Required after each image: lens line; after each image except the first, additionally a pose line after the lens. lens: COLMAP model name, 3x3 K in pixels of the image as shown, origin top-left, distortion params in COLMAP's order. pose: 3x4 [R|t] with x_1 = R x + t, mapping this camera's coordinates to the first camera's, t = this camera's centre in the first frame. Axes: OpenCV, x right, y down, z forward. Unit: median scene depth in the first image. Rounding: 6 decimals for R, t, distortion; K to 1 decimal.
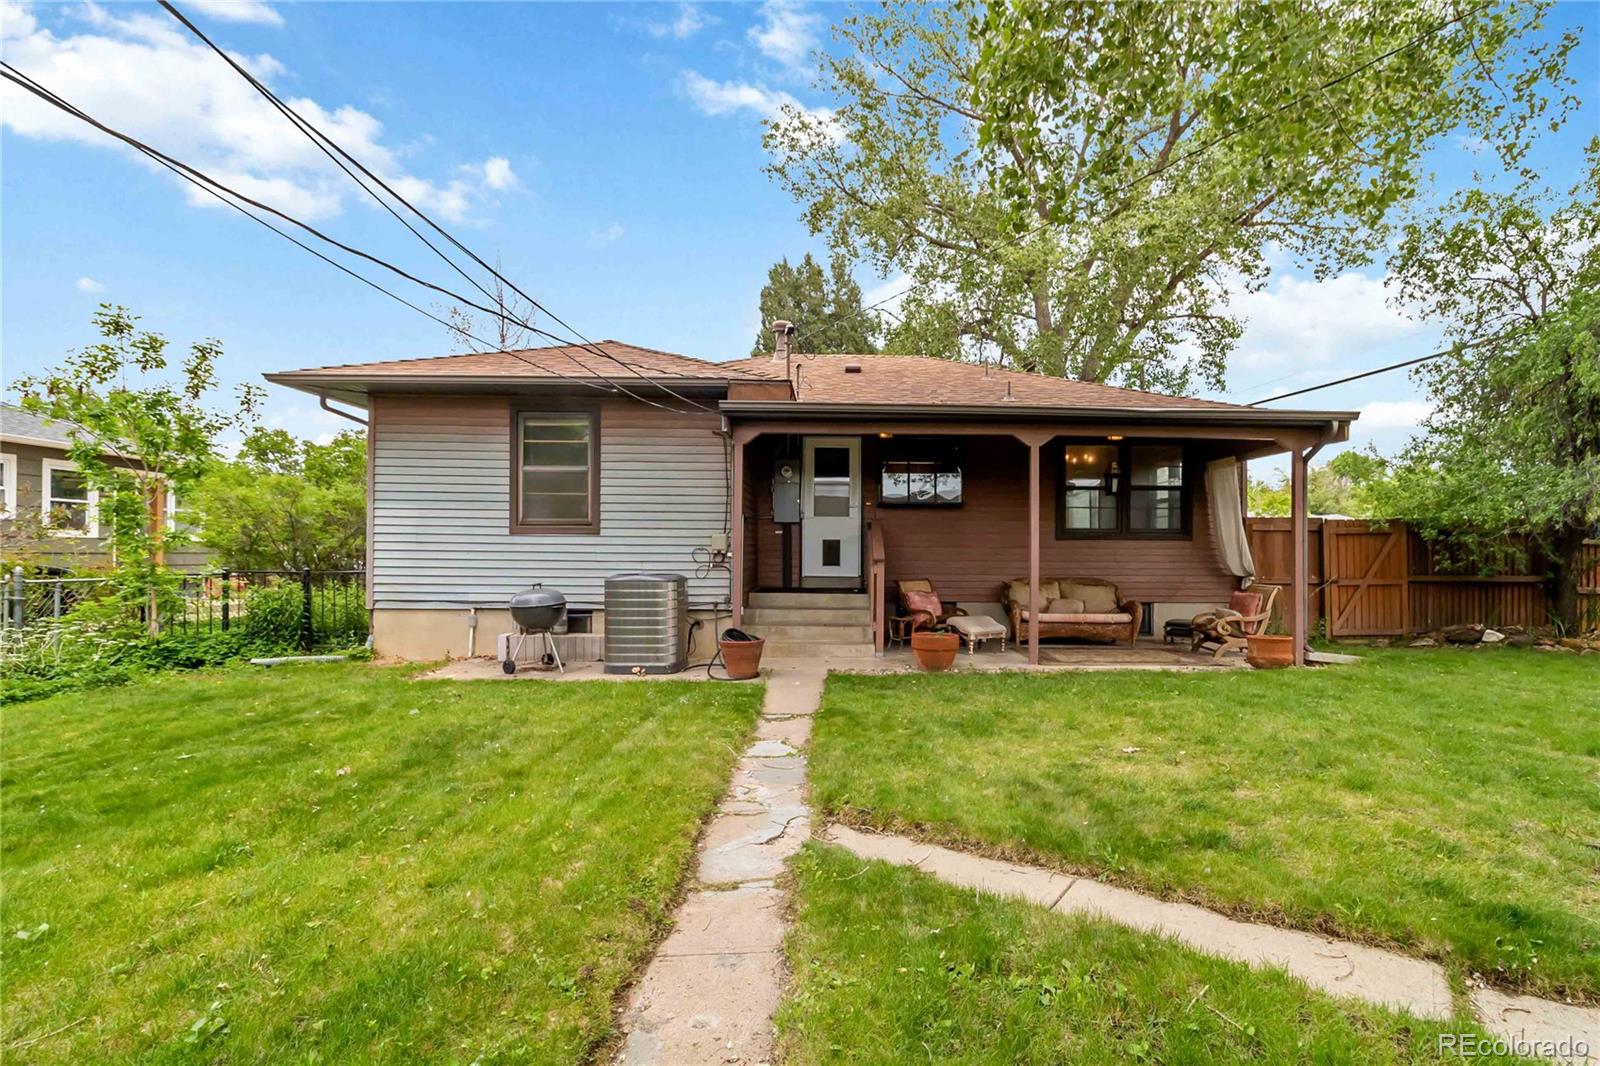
lens RADIAL K [[776.7, 0, 806.6], [0, 776.7, 542.1], [0, 0, 1]] dist [0.000030, 0.000311]
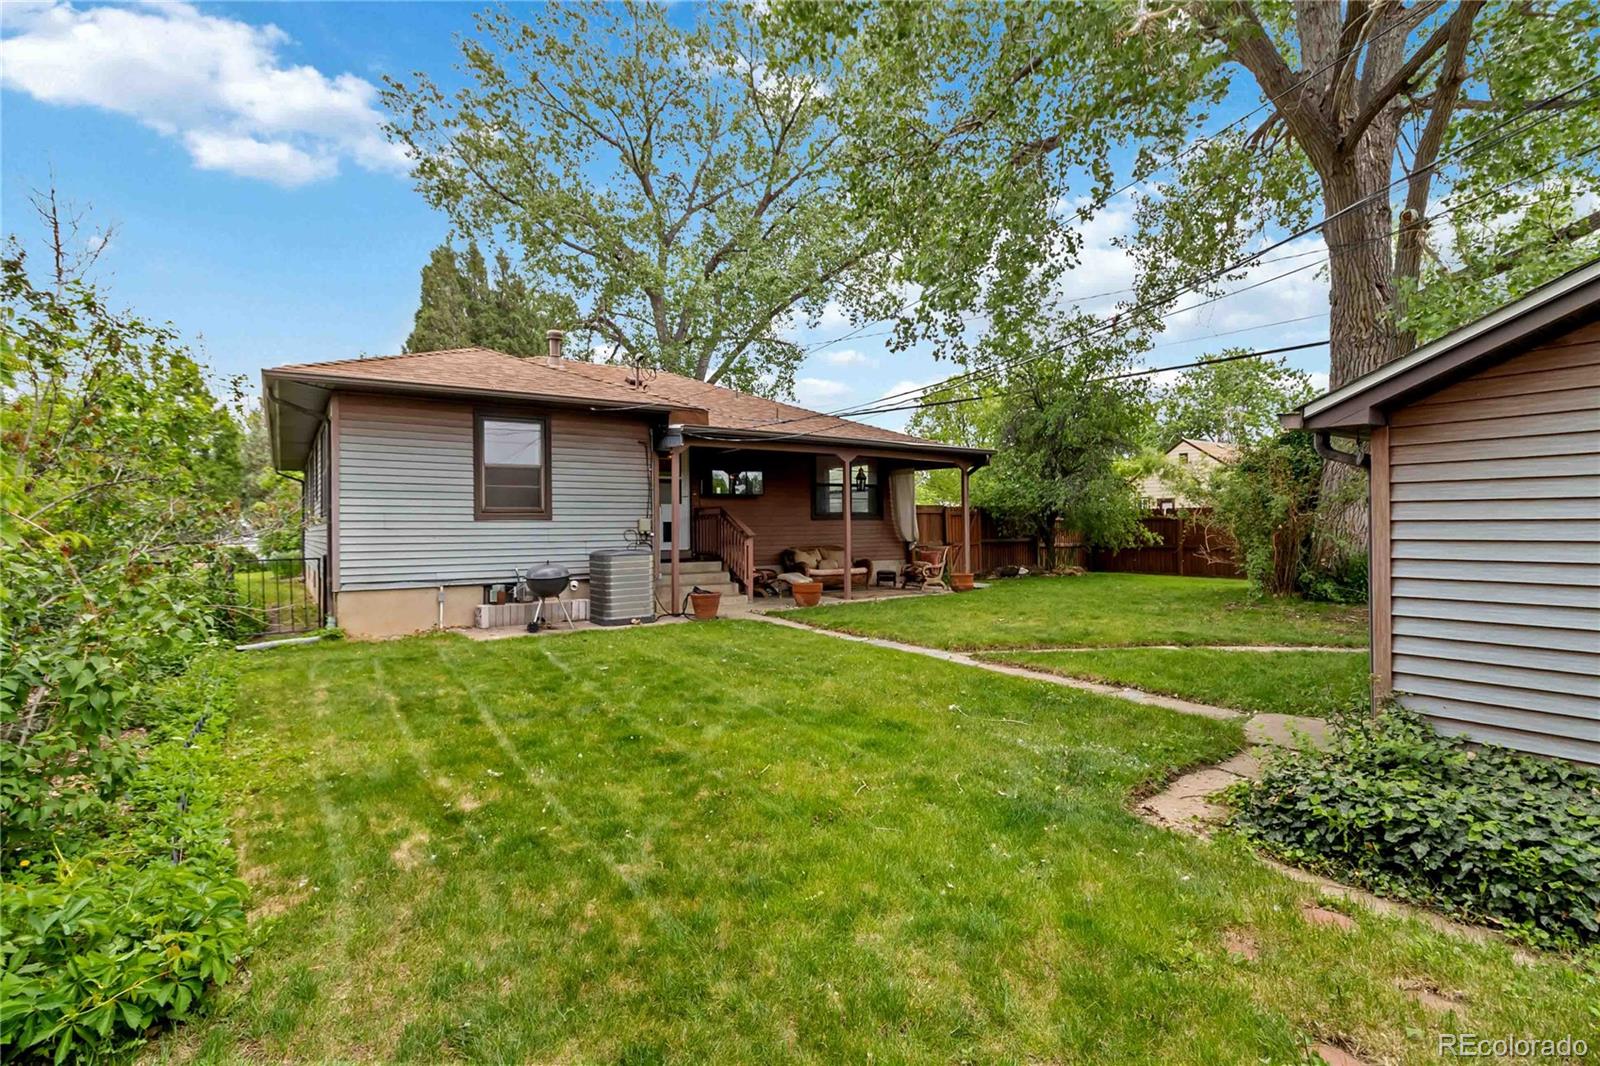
lens RADIAL K [[776.7, 0, 793.5], [0, 776.7, 522.1], [0, 0, 1]] dist [0.000030, 0.000311]
pose [[0.827873, -0.011245, 0.560803, -0.638276], [0.009016, 0.999937, 0.006739, -0.011434], [-0.560843, -0.000523, 0.827922, -0.232578]]
